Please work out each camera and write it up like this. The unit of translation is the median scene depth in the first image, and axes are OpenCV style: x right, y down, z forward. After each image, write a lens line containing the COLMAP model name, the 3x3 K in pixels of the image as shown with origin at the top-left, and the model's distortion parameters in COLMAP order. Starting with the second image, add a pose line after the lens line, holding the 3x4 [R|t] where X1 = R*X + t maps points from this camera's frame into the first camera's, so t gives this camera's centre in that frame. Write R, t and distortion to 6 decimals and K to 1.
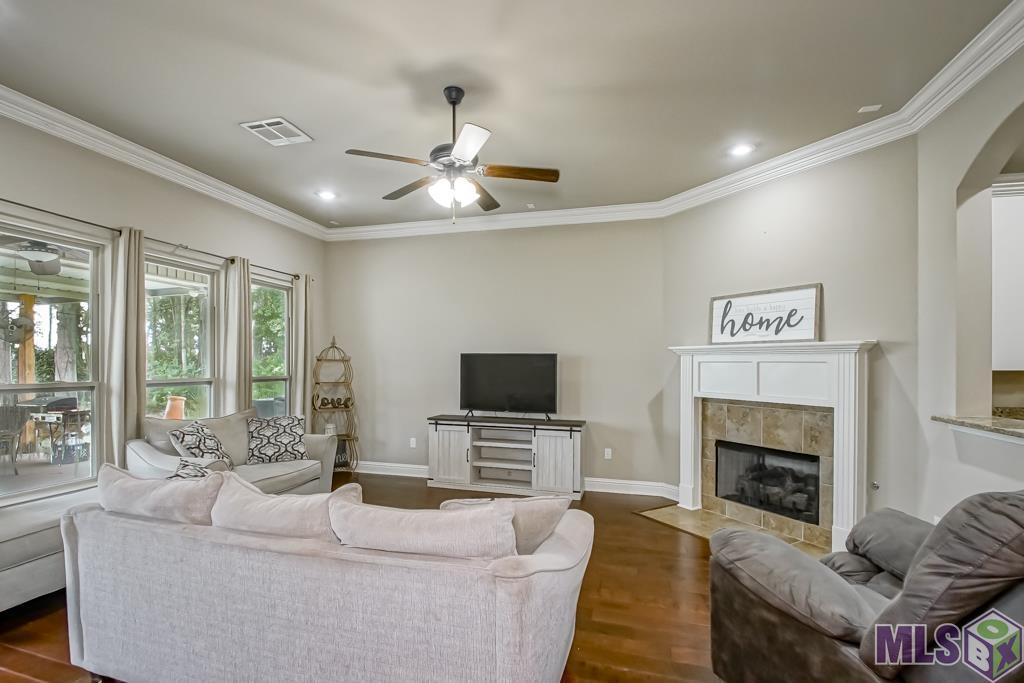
lens RADIAL K [[457.9, 0, 484.4], [0, 457.9, 361.5], [0, 0, 1]] dist [-0.006976, -0.001290]
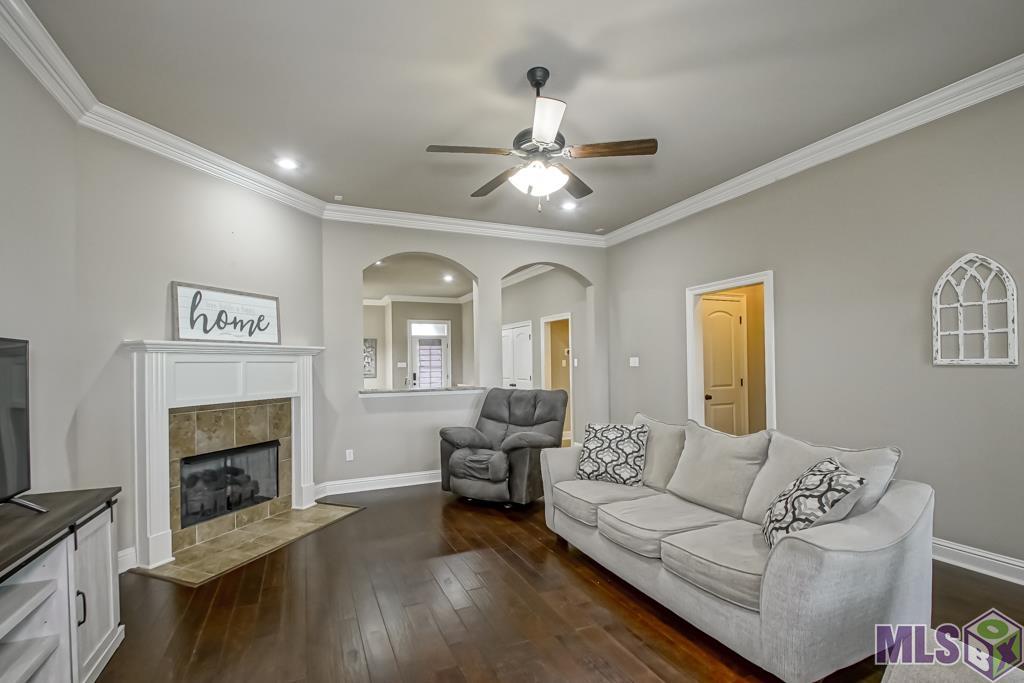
lens RADIAL K [[457.9, 0, 501.6], [0, 457.9, 355.3], [0, 0, 1]] dist [-0.006976, -0.001290]
pose [[-0.640566, 0.018244, 0.767686, -0.521362], [0.009037, 0.999828, -0.016221, 0.007463], [-0.767850, -0.003453, -0.640621, 1.179159]]
